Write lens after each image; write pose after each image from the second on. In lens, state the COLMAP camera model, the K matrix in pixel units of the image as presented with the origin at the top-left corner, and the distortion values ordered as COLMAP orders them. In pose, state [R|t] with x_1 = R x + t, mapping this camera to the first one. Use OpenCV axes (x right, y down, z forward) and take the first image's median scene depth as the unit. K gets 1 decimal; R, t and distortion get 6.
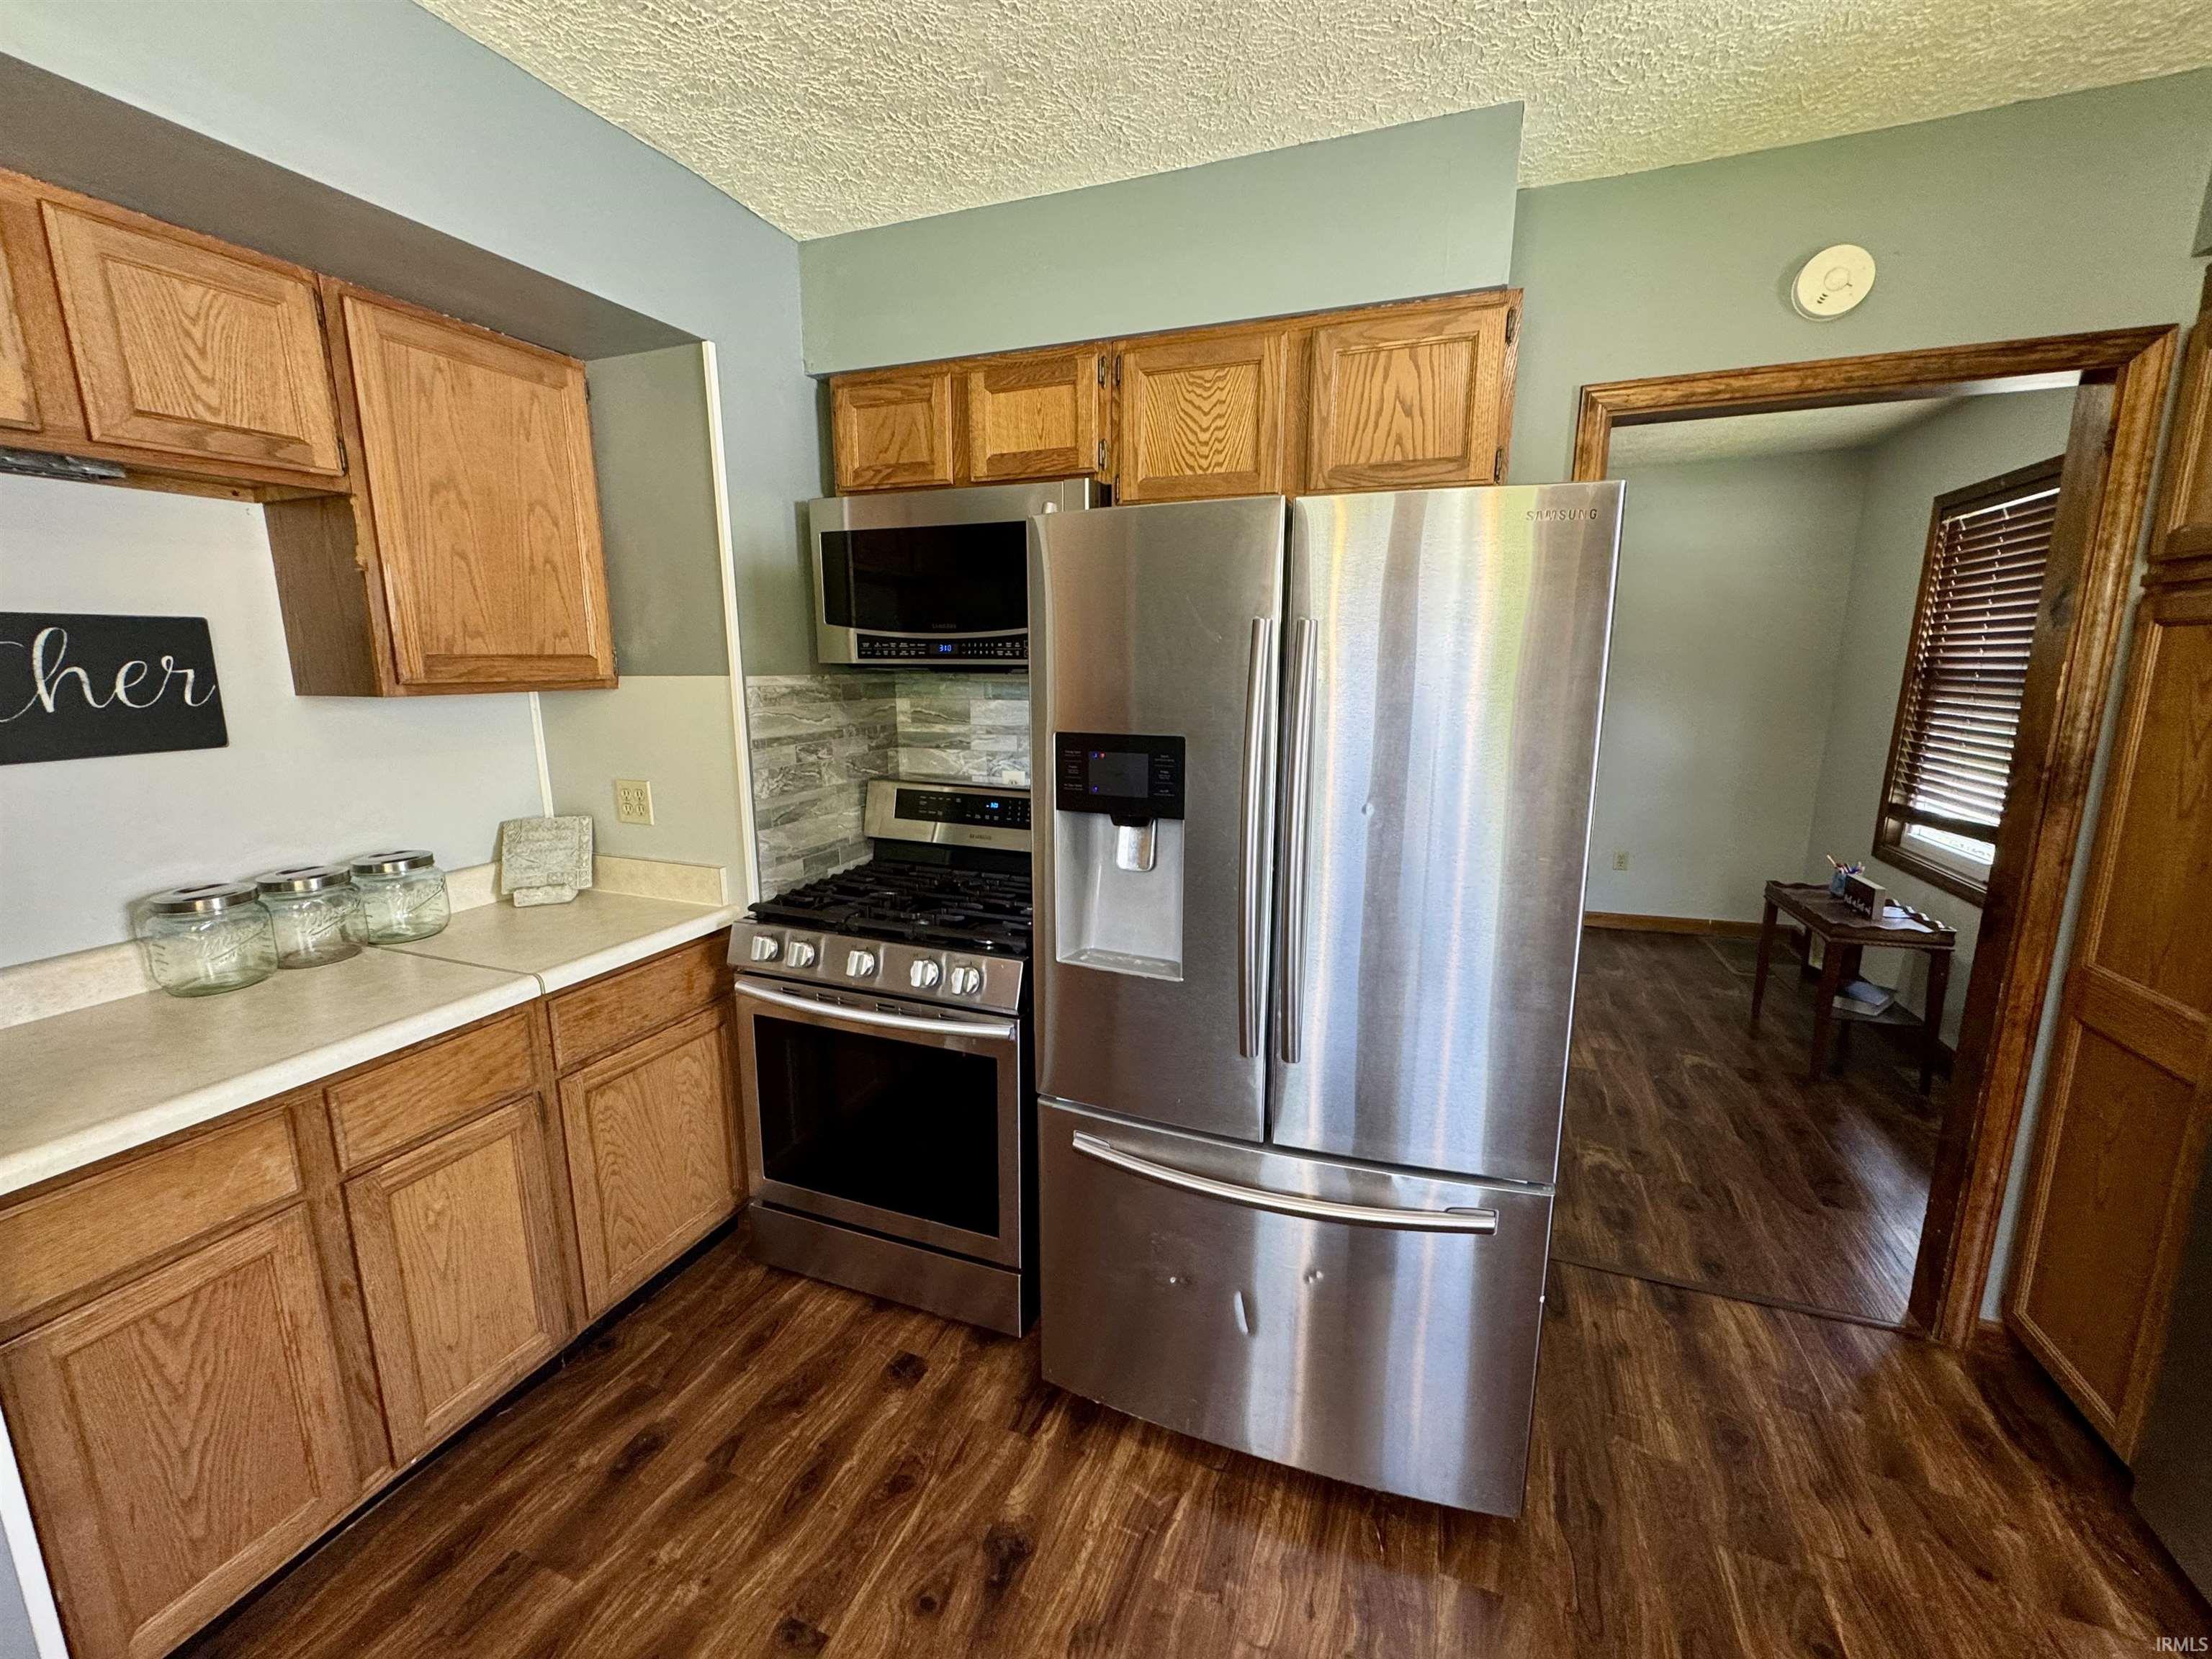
lens RADIAL K [[888.4, 0, 1106.4], [0, 888.4, 825.9], [0, 0, 1]] dist [0.000685, 0.000463]
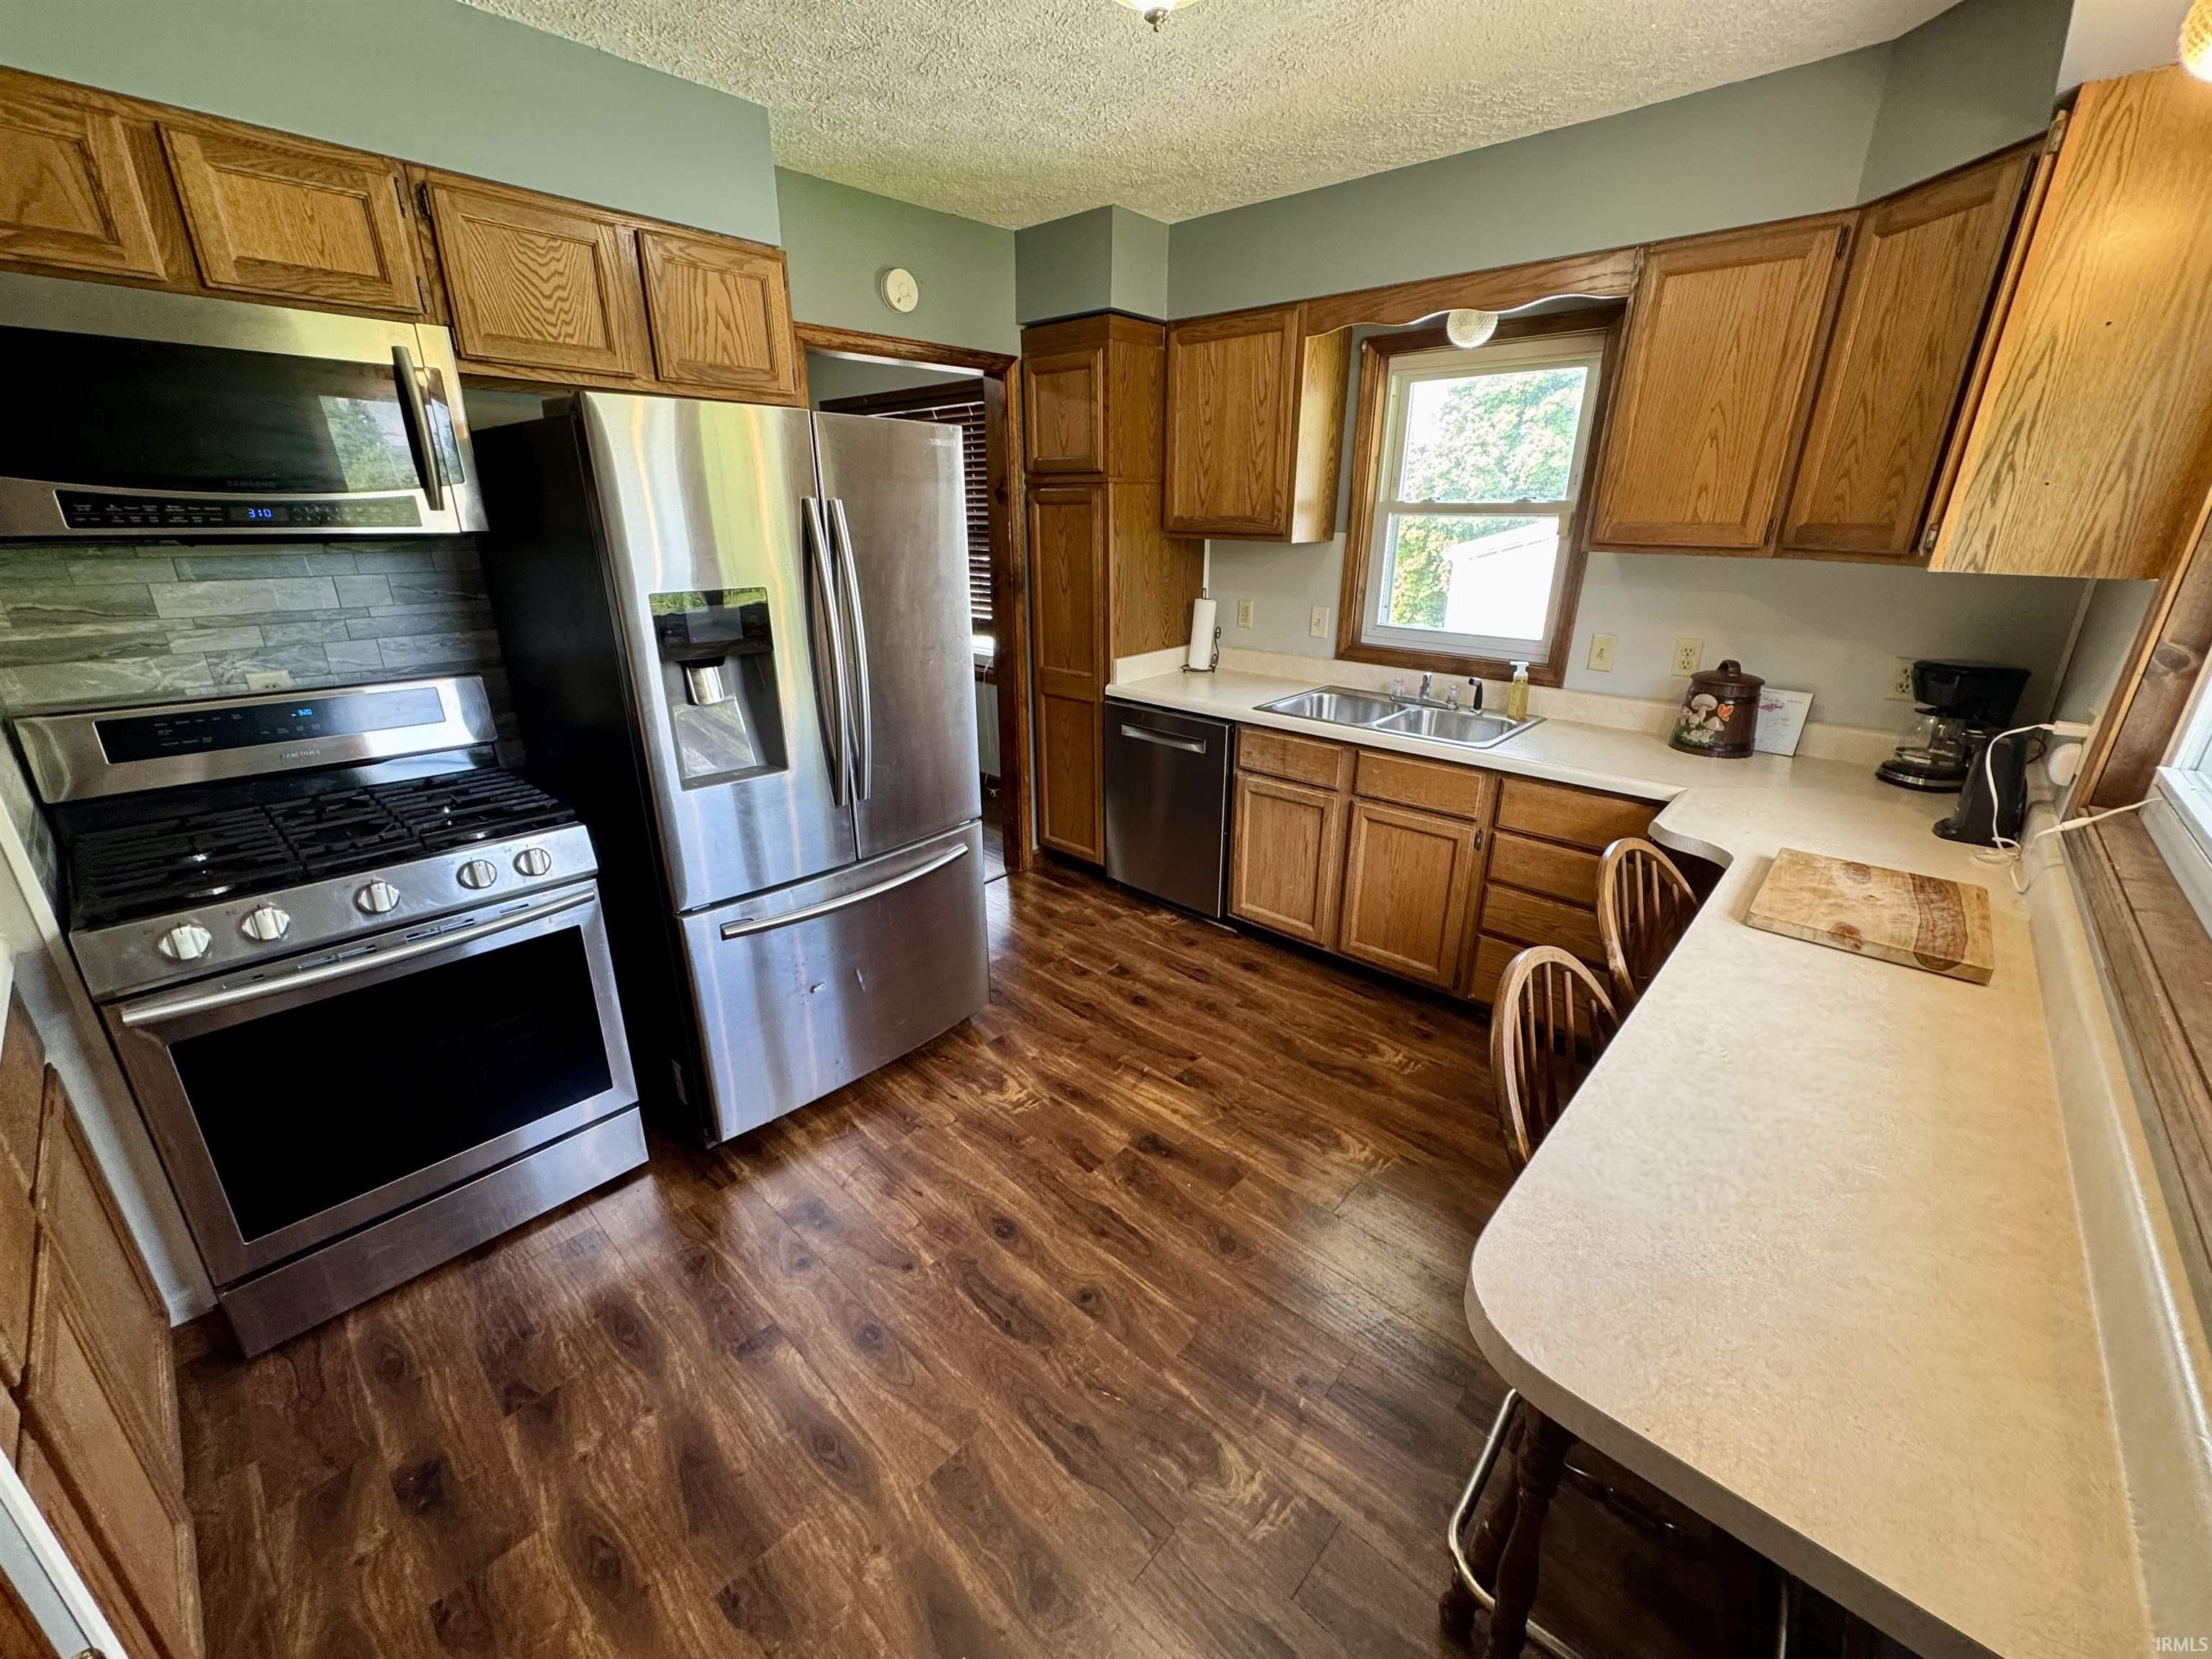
lens RADIAL K [[879.8, 0, 1109.9], [0, 879.8, 826.0], [0, 0, 1]] dist [-0.000594, 0.000226]
pose [[0.365170, -0.312305, 0.876993, -0.749011], [0.169254, 0.948622, 0.267337, -0.018873], [-0.915426, 0.050811, 0.399267, 0.009677]]
